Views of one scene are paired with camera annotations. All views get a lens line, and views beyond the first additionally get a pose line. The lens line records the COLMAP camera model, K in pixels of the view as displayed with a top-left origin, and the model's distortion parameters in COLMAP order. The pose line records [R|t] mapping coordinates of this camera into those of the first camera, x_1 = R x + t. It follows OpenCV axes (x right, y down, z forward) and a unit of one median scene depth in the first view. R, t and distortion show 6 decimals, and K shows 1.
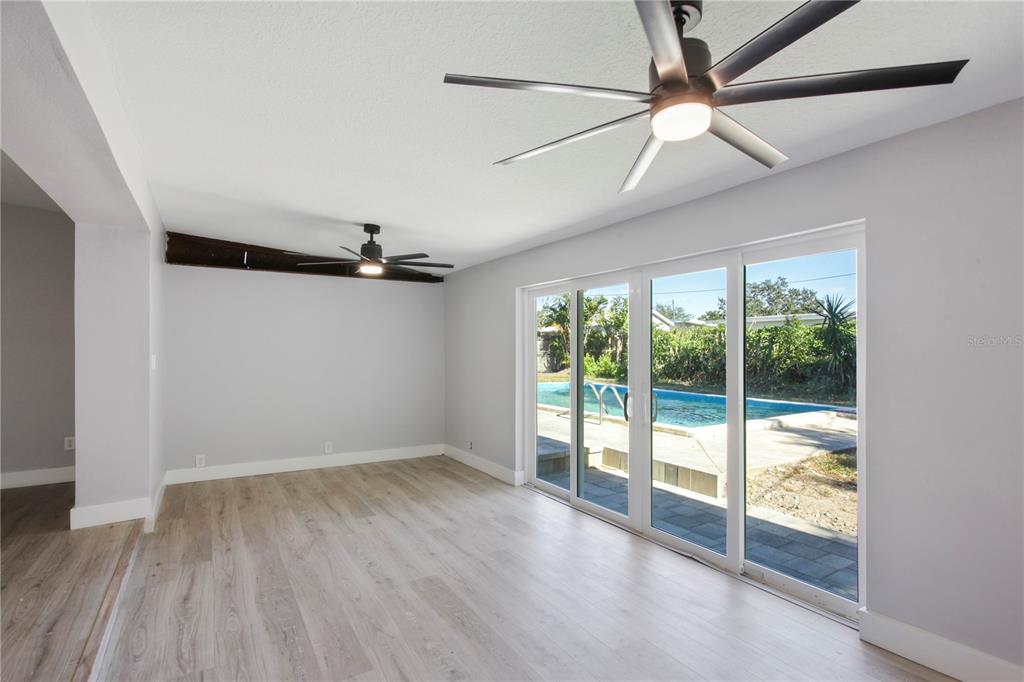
lens RADIAL K [[502.8, 0, 516.3], [0, 502.8, 341.4], [0, 0, 1]] dist [-0.021157, 0.001695]
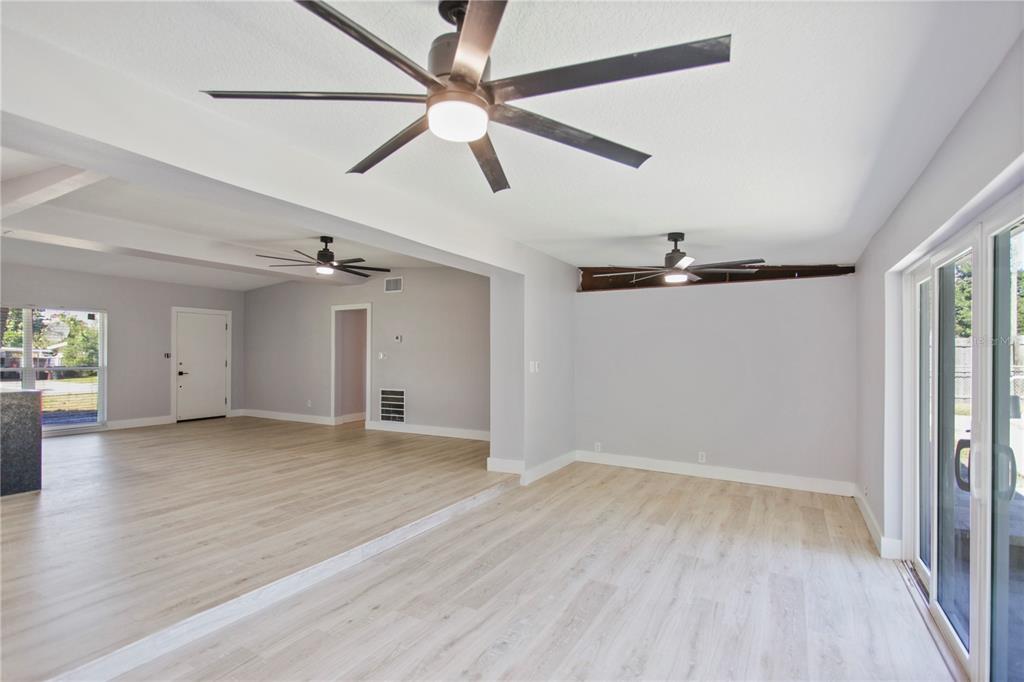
lens RADIAL K [[502.8, 0, 478.6], [0, 502.8, 351.6], [0, 0, 1]] dist [-0.021157, 0.001695]
pose [[0.427406, -0.002063, -0.904058, 0.444726], [0.005852, 0.999983, 0.000485, -0.001672], [0.904041, -0.005497, 0.427410, 0.234160]]
